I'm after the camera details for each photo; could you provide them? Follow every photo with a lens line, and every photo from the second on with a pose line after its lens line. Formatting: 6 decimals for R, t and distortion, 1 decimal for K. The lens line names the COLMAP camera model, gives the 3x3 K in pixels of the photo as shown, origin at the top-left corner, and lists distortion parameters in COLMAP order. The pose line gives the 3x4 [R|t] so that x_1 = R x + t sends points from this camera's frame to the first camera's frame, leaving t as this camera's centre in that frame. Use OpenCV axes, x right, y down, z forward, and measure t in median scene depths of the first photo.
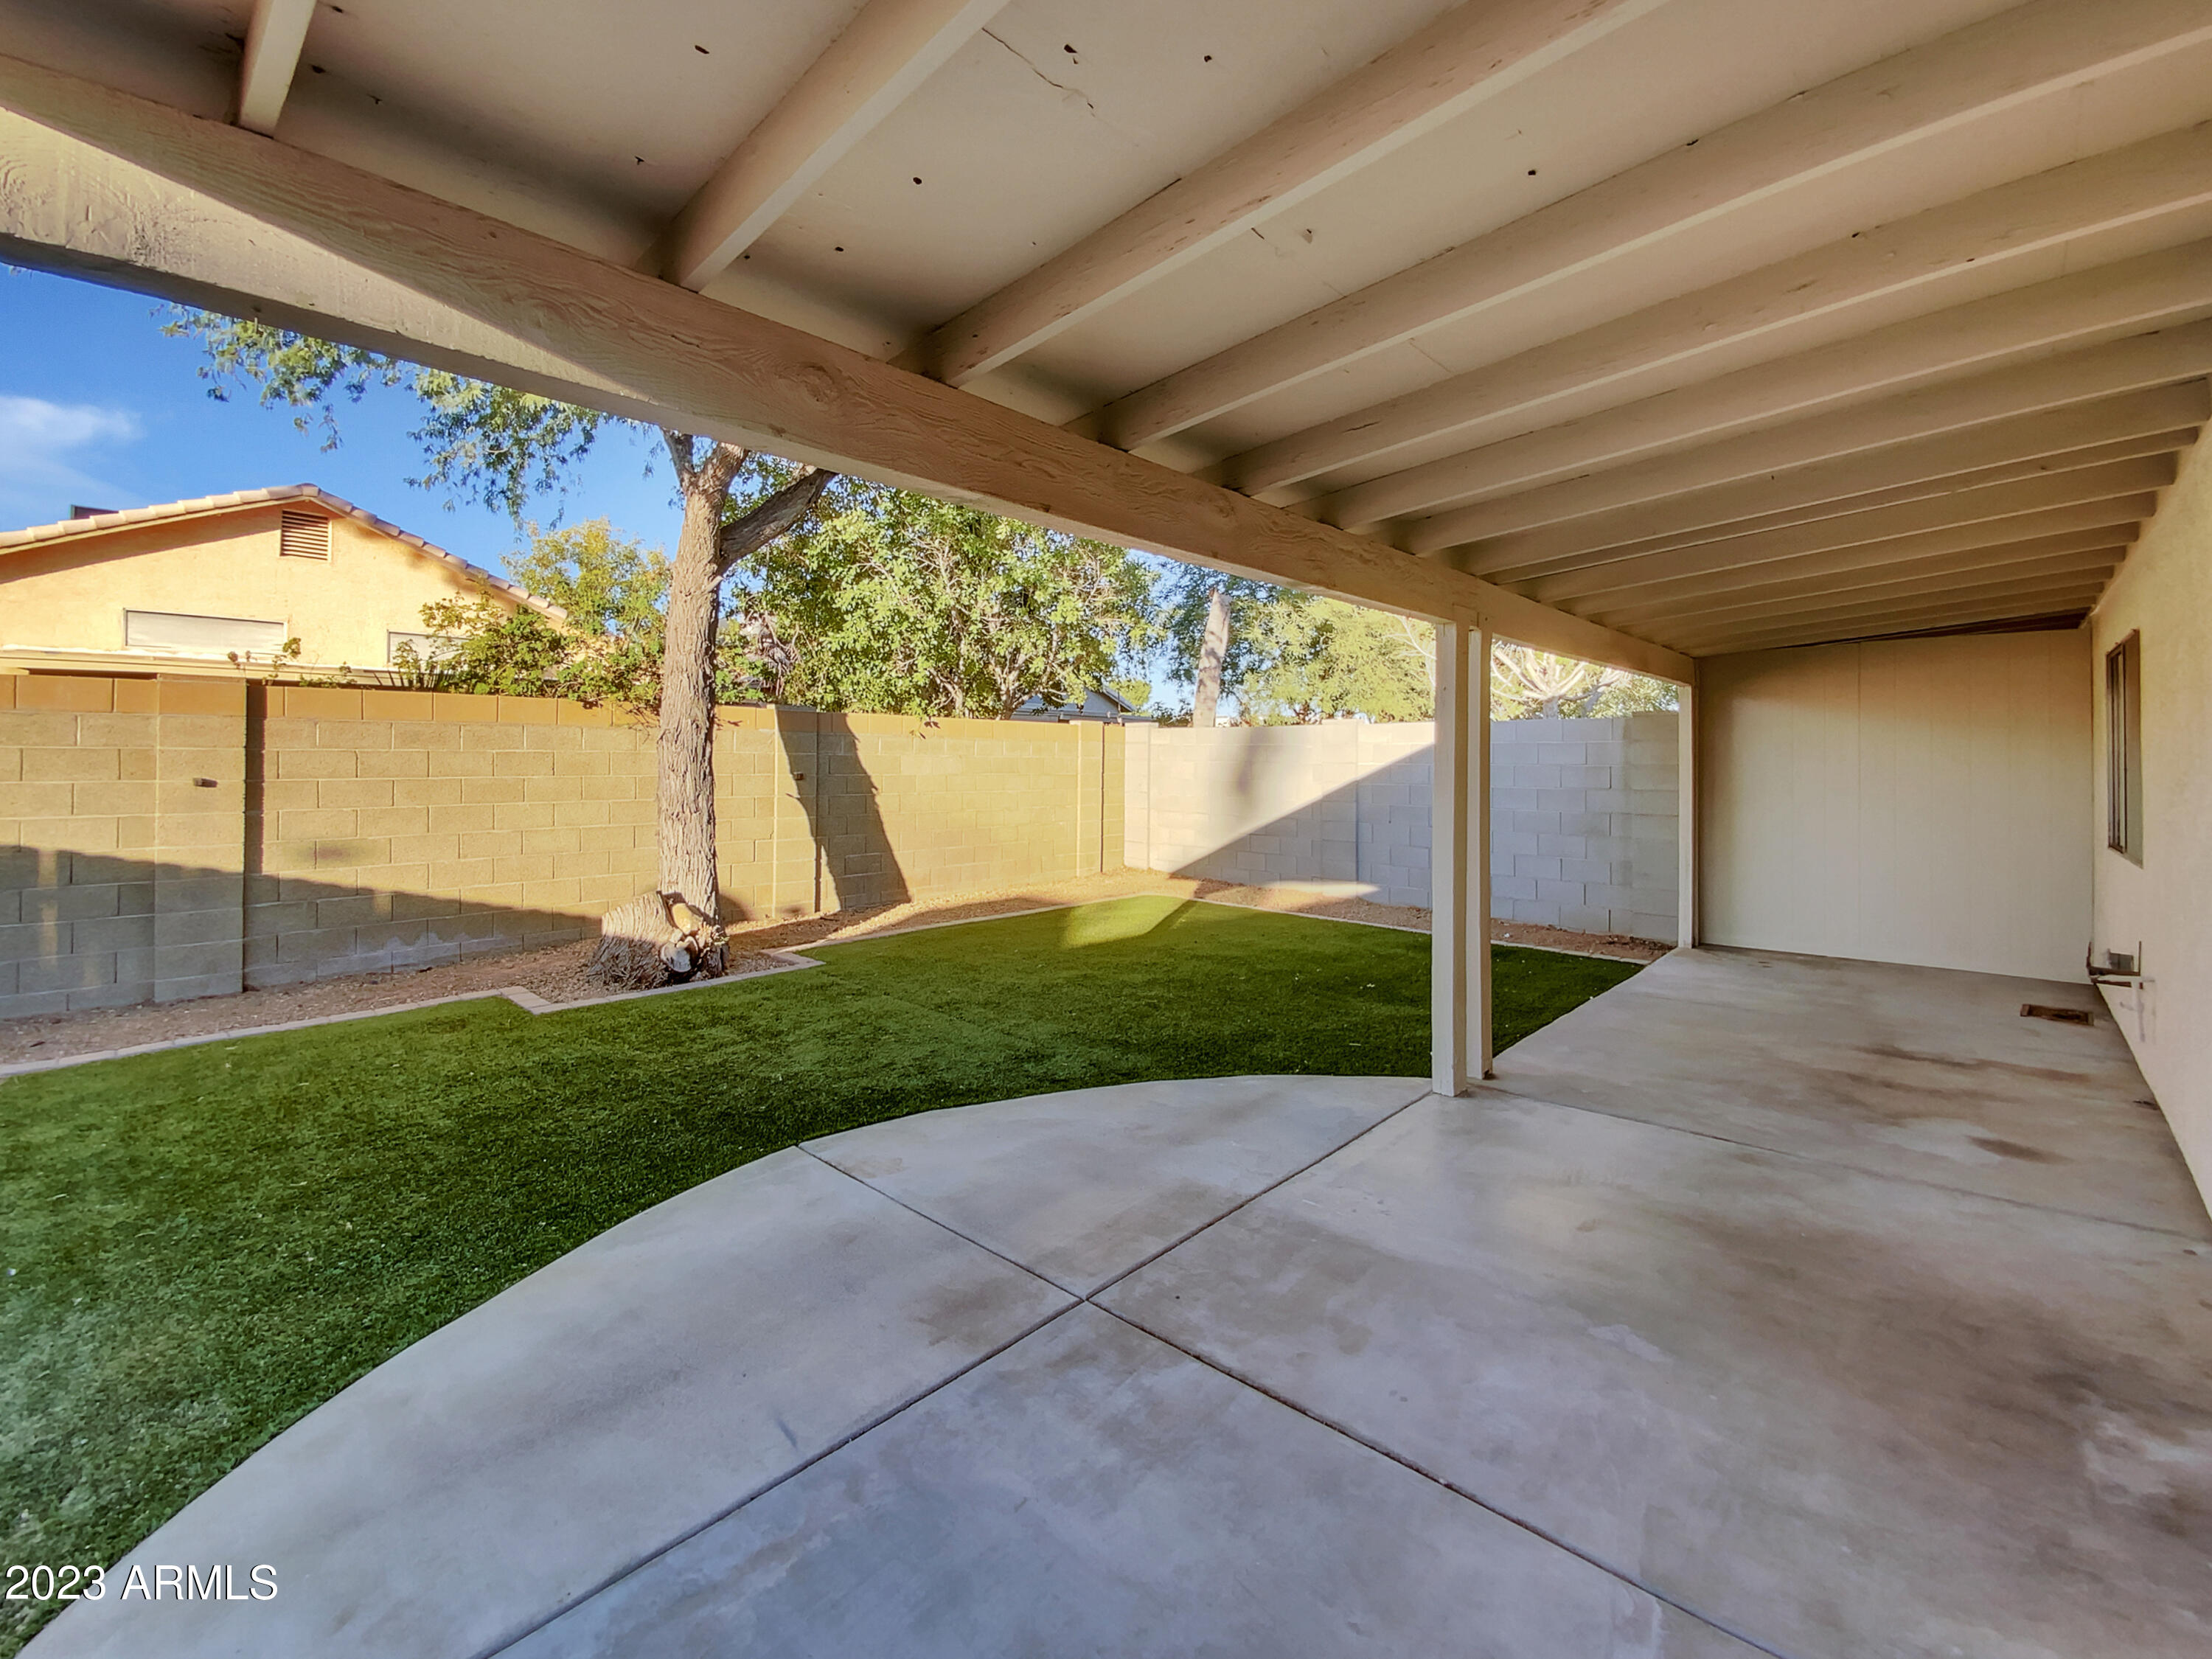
lens RADIAL K [[939.0, 0, 1102.0], [0, 939.0, 829.7], [0, 0, 1]] dist [0.001884, -0.000623]
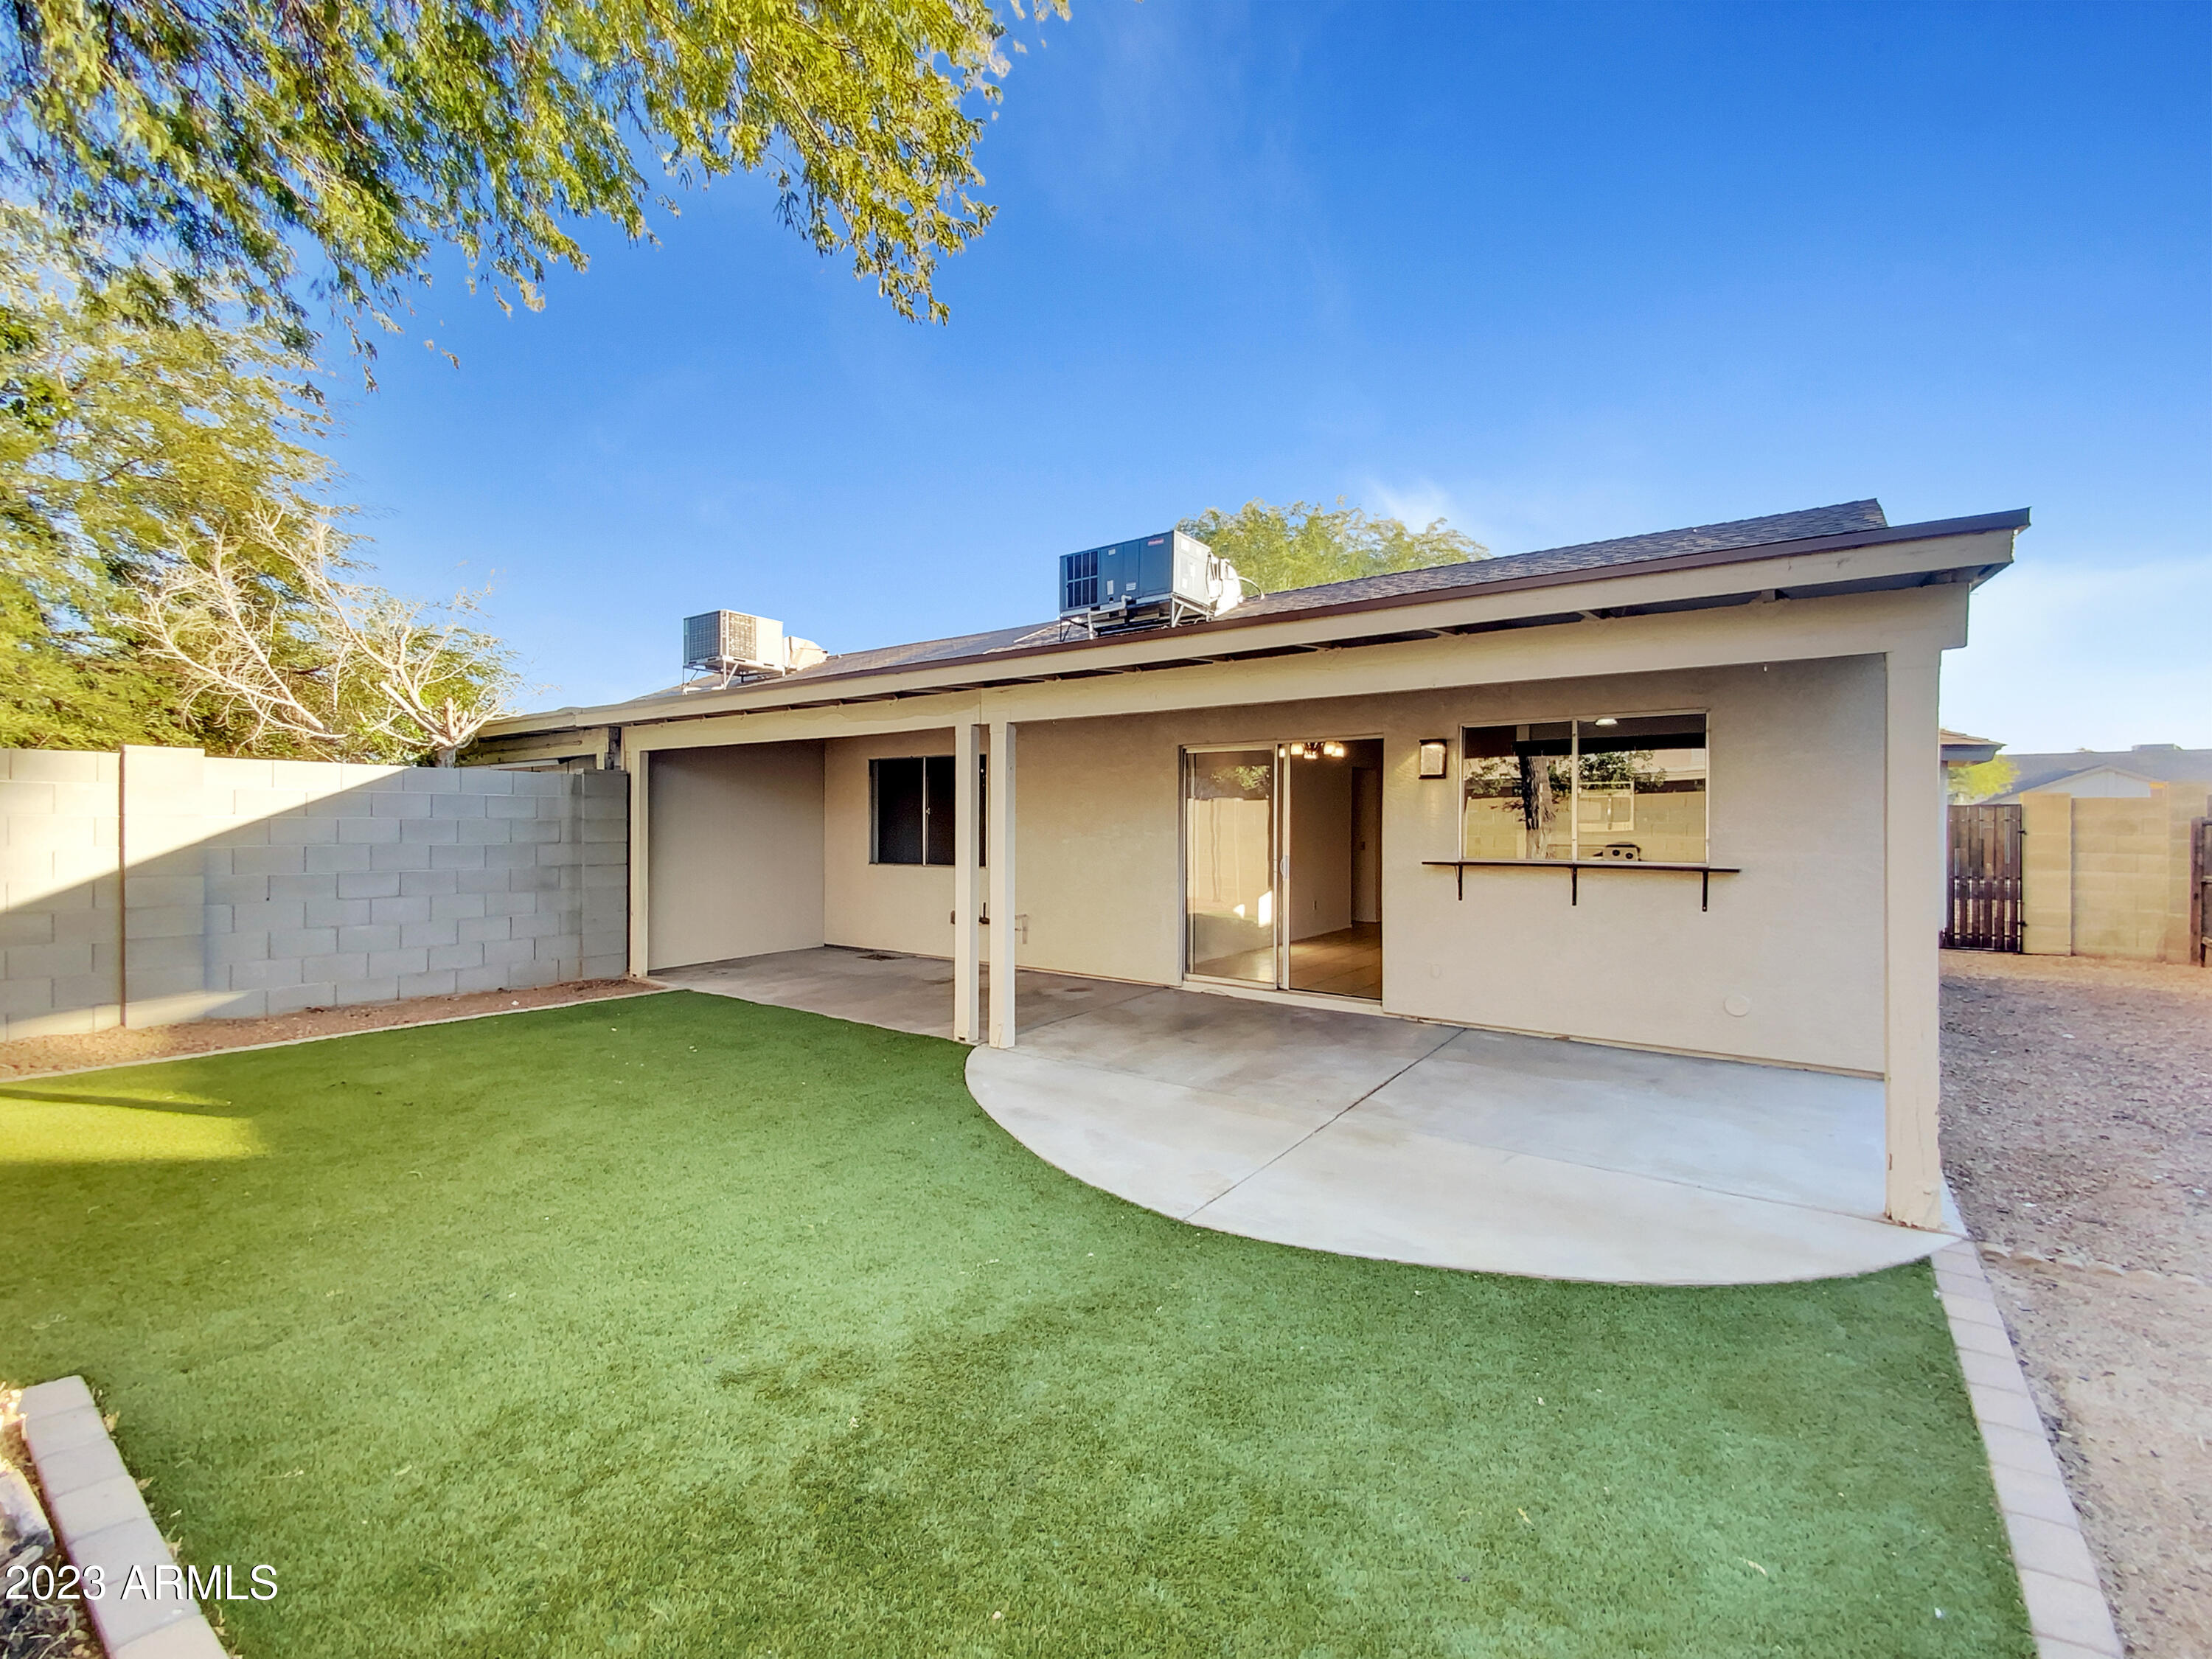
lens RADIAL K [[939.0, 0, 1103.4], [0, 939.0, 827.4], [0, 0, 1]] dist [0.001884, -0.000623]
pose [[-0.129732, 0.000773, 0.991549, -1.511867], [0.063268, 0.997968, 0.007499, -0.079549], [-0.989529, 0.063706, -0.129517, 1.427773]]
